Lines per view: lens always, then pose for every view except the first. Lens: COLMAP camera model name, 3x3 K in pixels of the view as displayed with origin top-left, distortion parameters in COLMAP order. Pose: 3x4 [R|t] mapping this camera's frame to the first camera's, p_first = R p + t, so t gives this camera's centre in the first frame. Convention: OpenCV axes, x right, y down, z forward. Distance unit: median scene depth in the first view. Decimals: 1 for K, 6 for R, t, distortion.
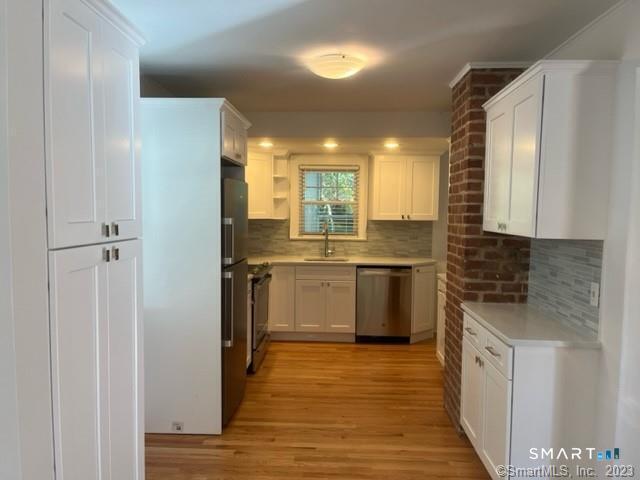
lens RADIAL K [[482.0, 0, 319.3], [0, 482.0, 237.9], [0, 0, 1]] dist [0.024347, -0.010912]
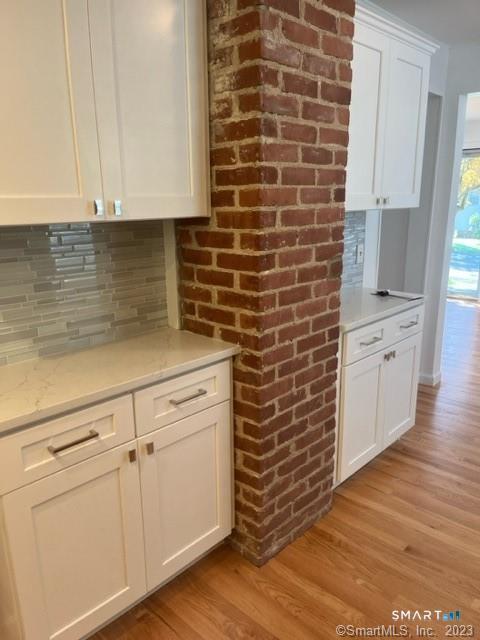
lens RADIAL K [[482.0, 0, 241.9], [0, 482.0, 321.5], [0, 0, 1]] dist [0.024347, -0.010912]
pose [[-0.761586, -0.165948, 0.626456, -0.009321], [0.034839, 0.954777, 0.295275, -0.052482], [-0.647126, 0.246702, -0.721364, 1.158910]]
